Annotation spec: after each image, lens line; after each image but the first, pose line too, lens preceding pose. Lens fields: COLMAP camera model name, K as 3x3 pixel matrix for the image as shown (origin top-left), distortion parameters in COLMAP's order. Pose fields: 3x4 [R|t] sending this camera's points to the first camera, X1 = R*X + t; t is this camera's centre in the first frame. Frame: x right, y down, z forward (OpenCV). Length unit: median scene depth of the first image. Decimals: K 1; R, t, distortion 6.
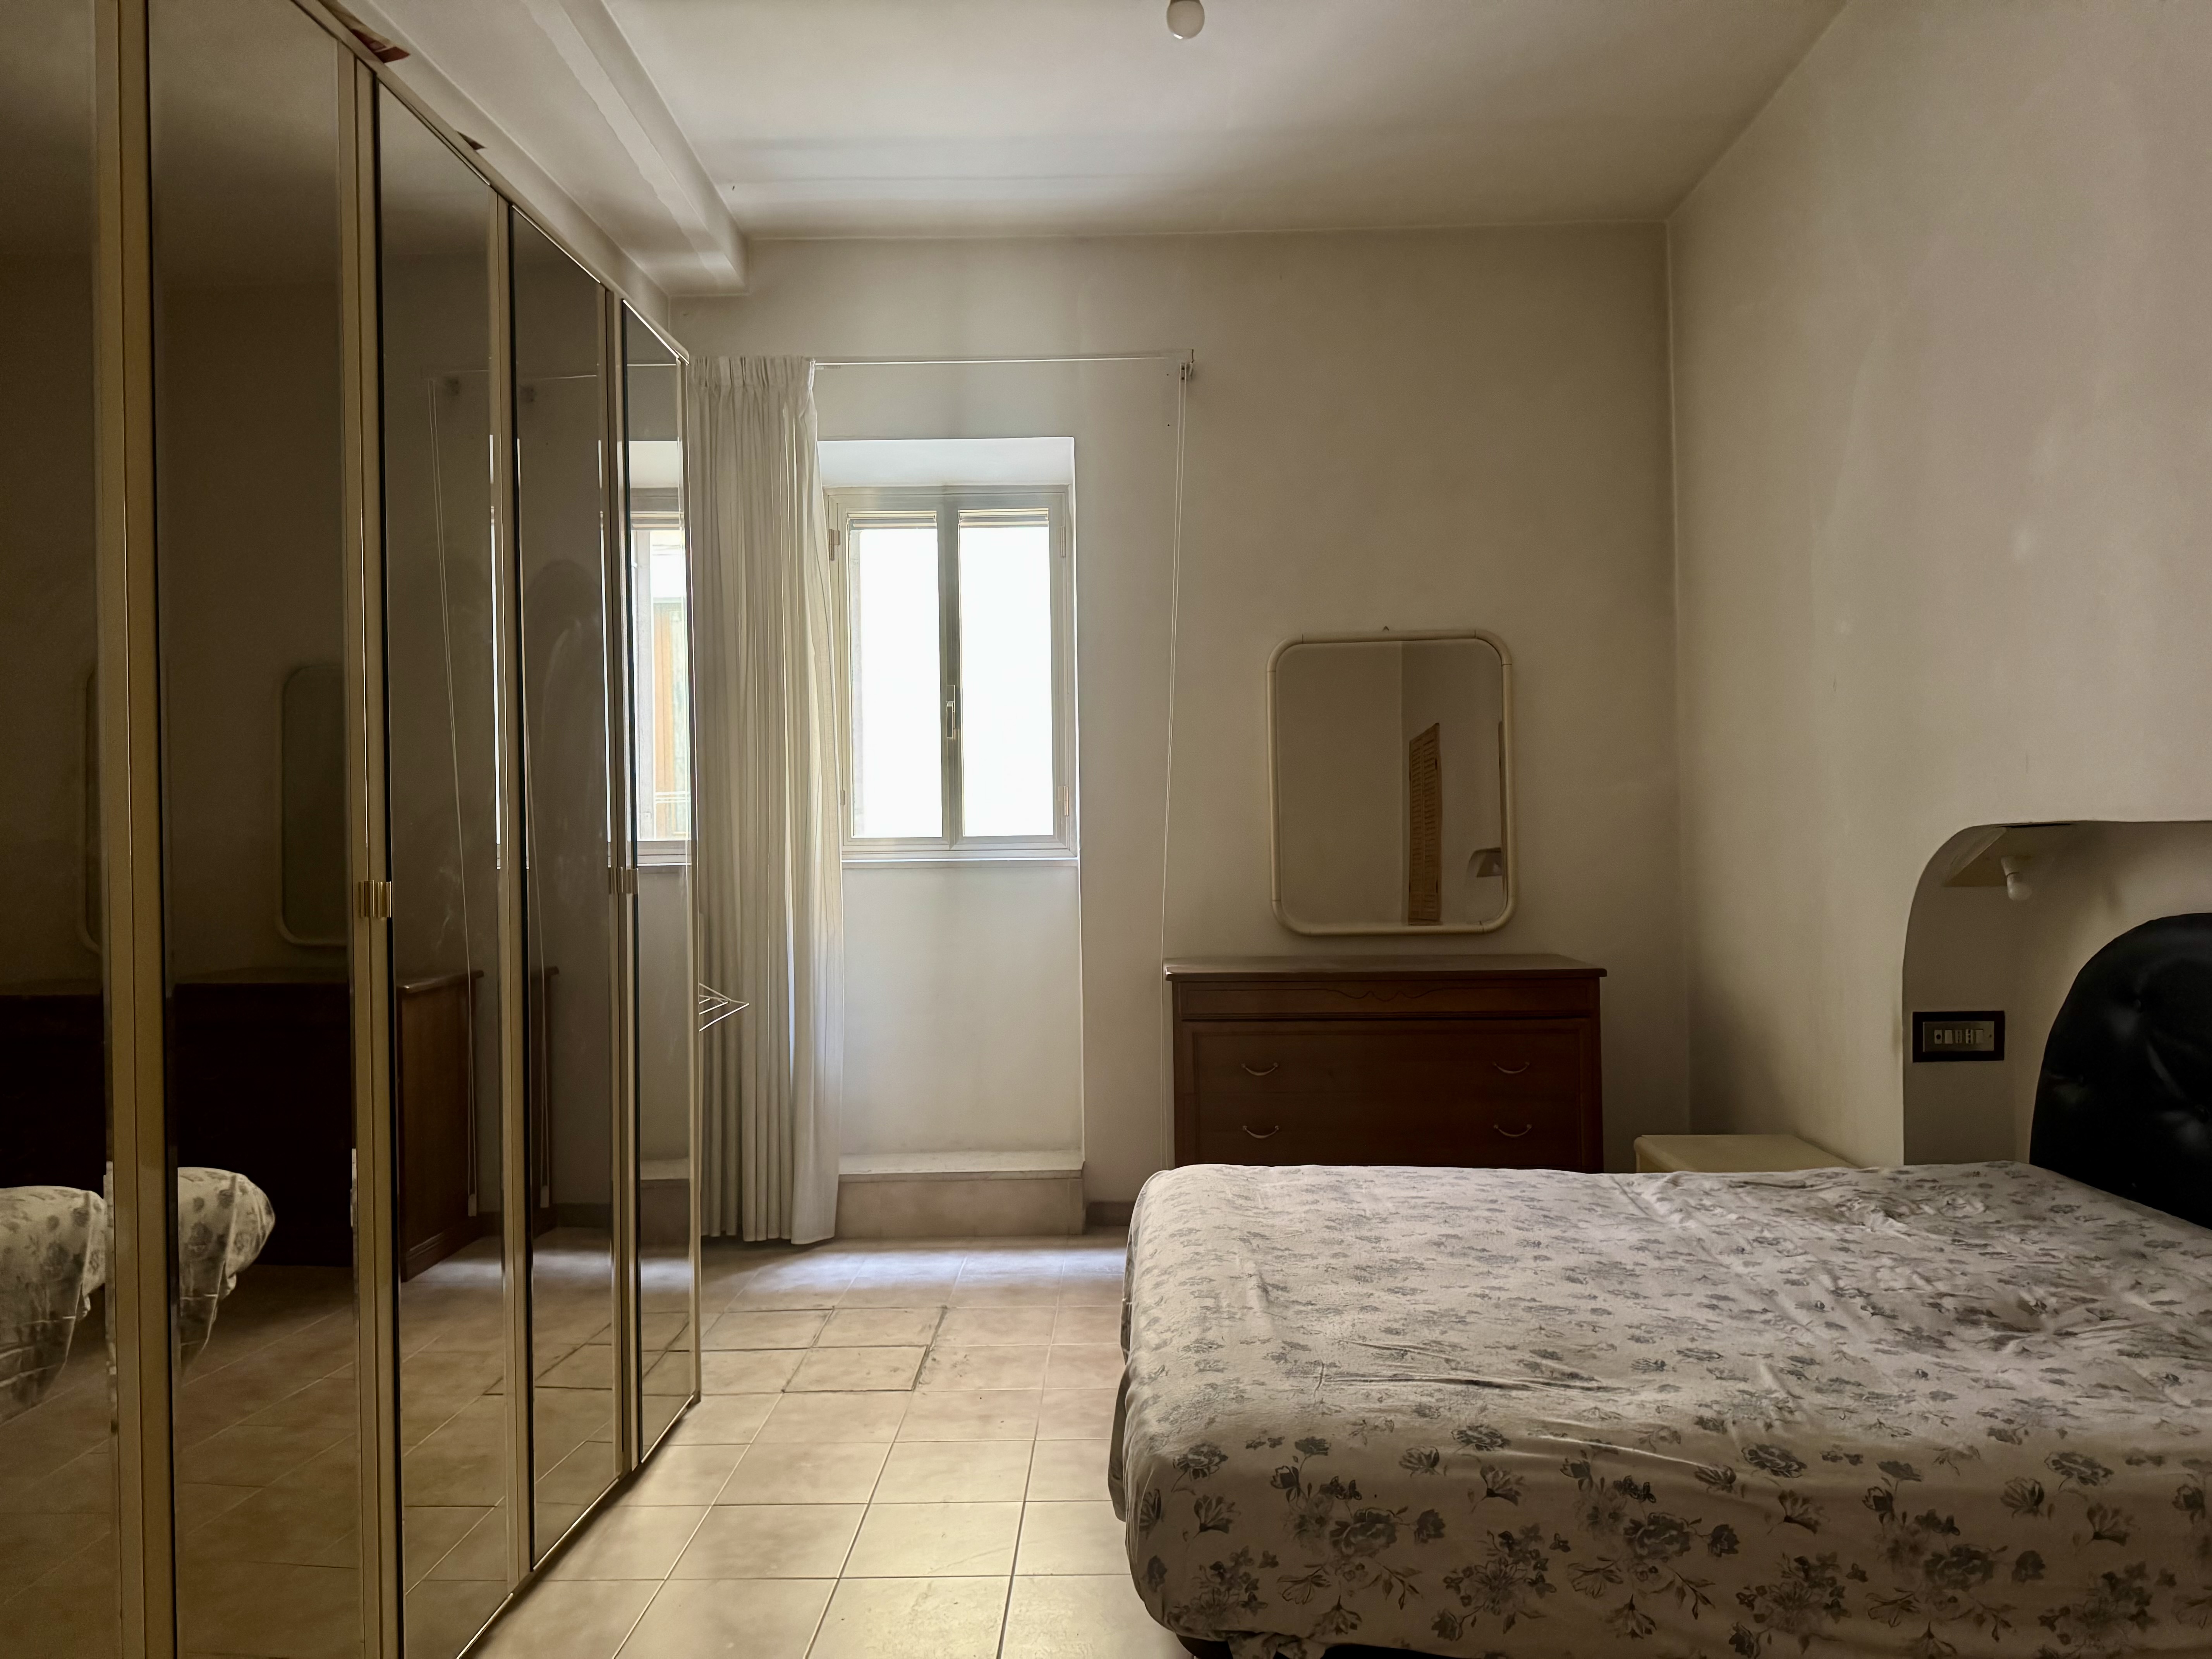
lens RADIAL K [[1574.1, 0, 1111.0], [0, 1574.1, 790.9], [0, 0, 1]] dist [0.000458, -0.005820]
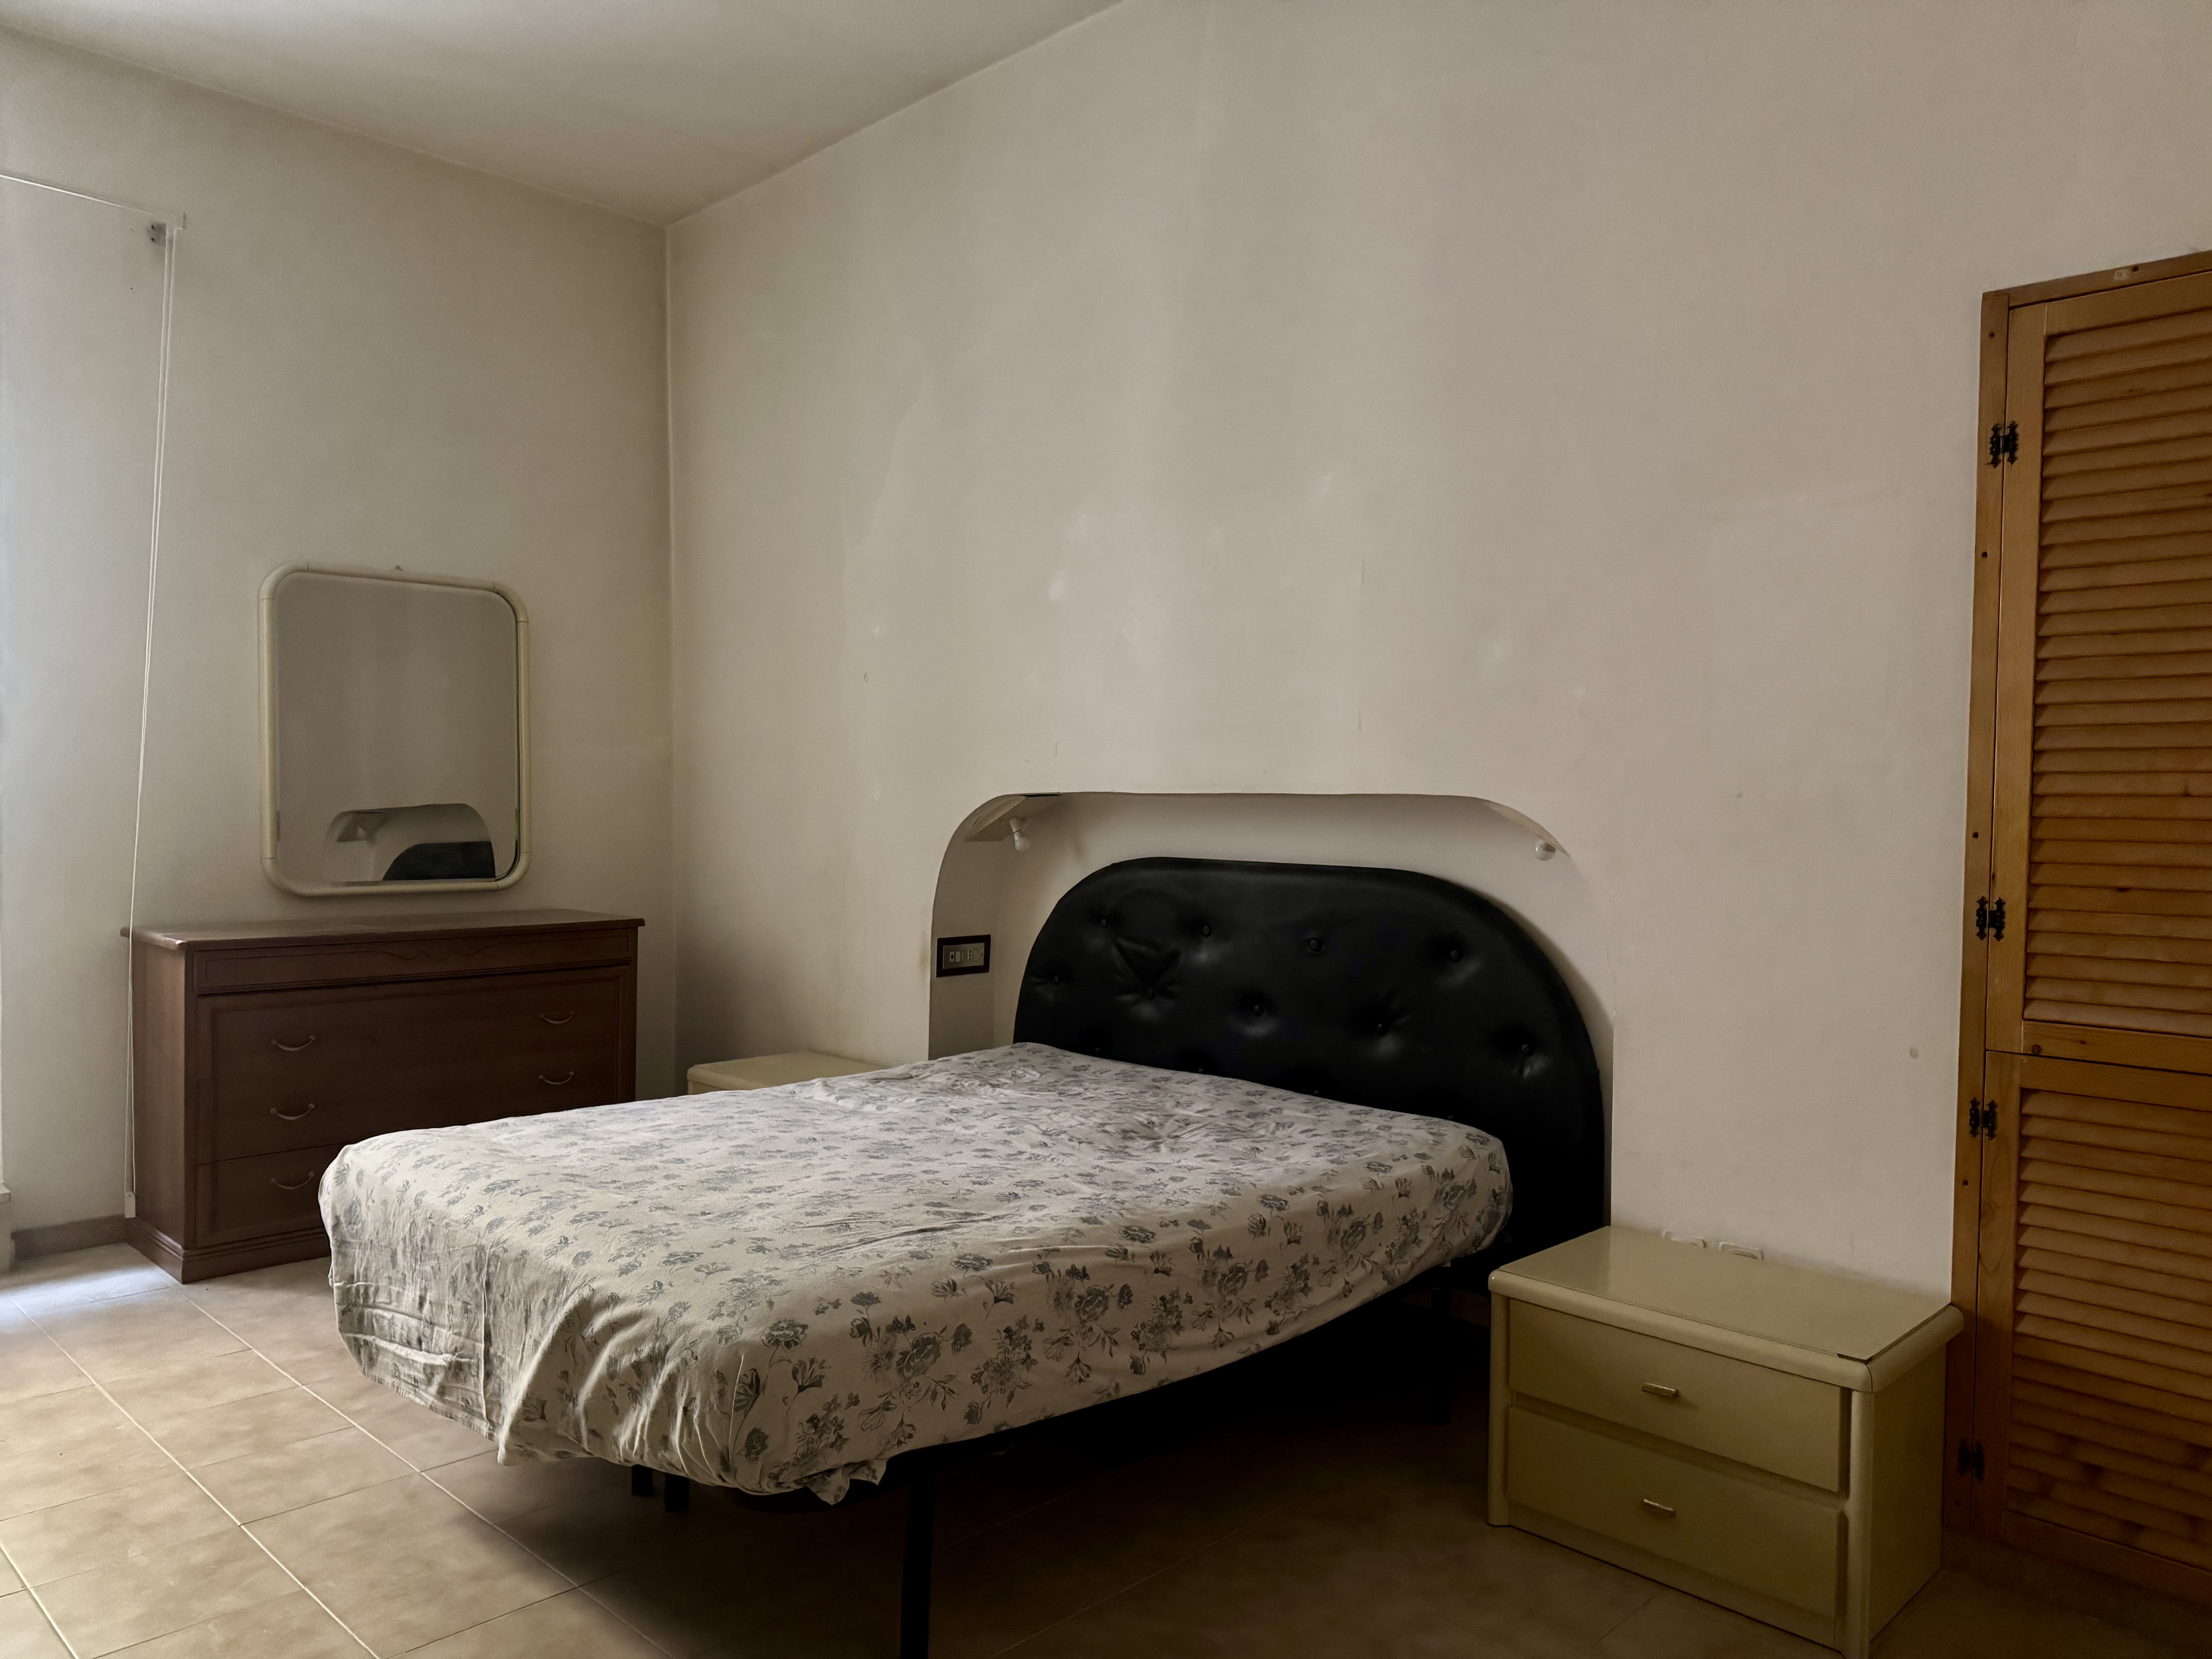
lens RADIAL K [[1569.2, 0, 1106.0], [0, 1569.2, 829.5], [0, 0, 1]] dist [0.127102, -0.208534]
pose [[0.691512, -0.002243, 0.722361, -0.599317], [-0.028414, 0.999137, 0.030302, 0.025196], [-0.721806, -0.041479, 0.690852, 0.066722]]
